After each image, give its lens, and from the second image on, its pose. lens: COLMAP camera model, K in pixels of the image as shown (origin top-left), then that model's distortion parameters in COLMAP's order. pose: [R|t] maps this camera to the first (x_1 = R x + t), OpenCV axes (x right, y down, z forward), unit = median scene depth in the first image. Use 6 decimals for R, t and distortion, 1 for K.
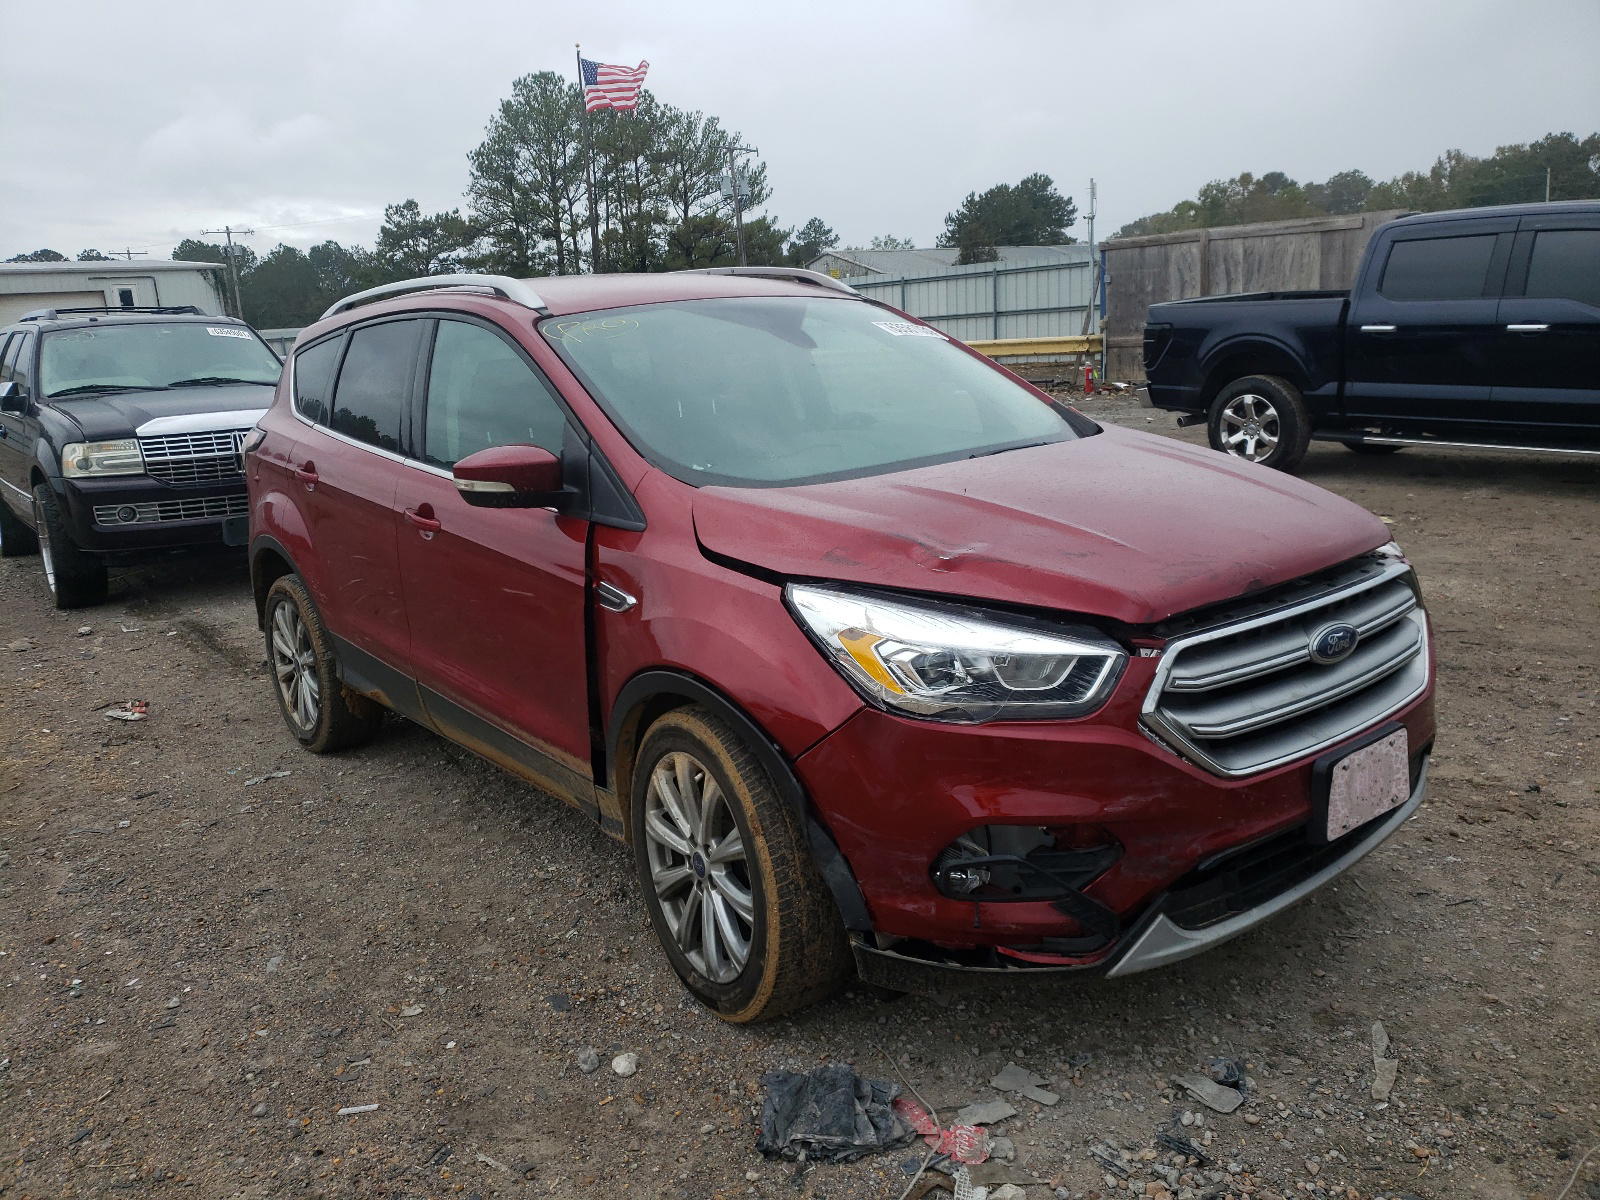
lens RADIAL K [[1217.2, 0, 770.8], [0, 1217.2, 542.0], [0, 0, 1]] dist [0.012245, 0.001751]
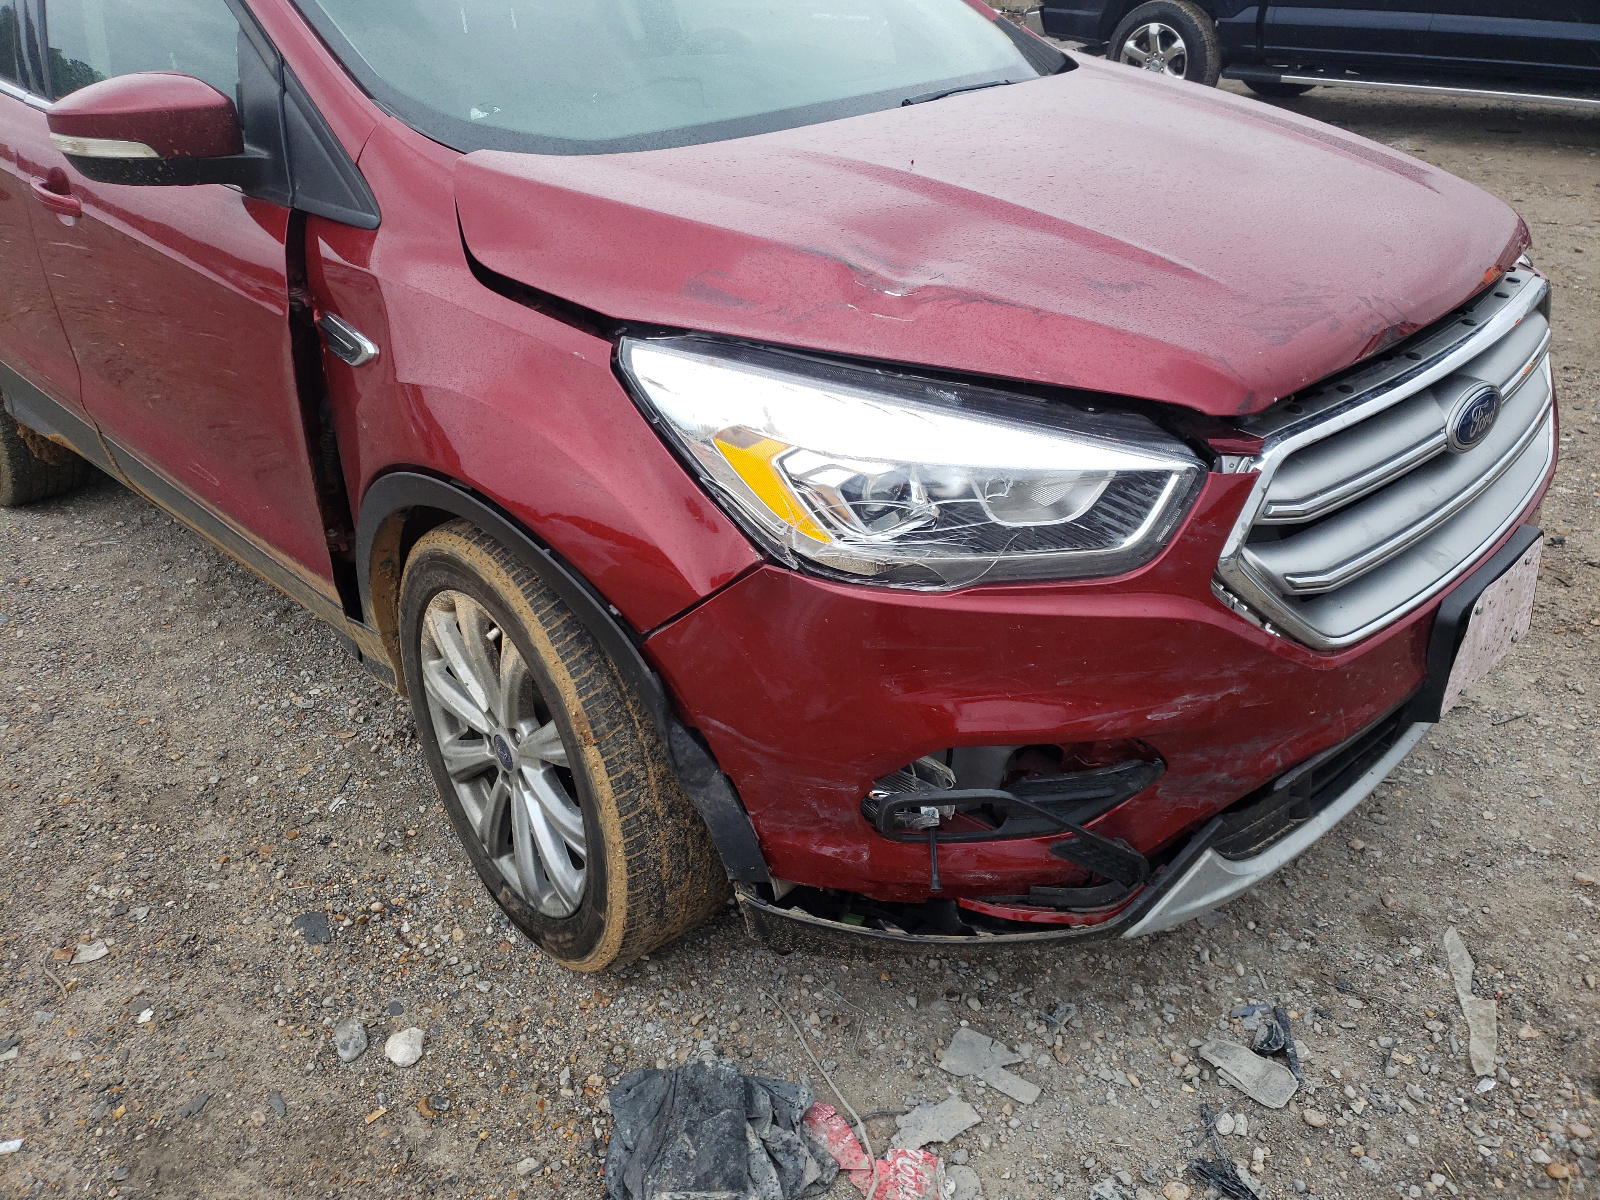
lens RADIAL K [[1217.2, 0, 770.8], [0, 1217.2, 542.0], [0, 0, 1]] dist [0.012245, 0.001751]
pose [[0.992335, -0.032840, 0.119131, 0.011755], [-0.001840, 0.960009, 0.279962, -0.035707], [-0.123561, -0.278035, 0.952591, 0.419783]]
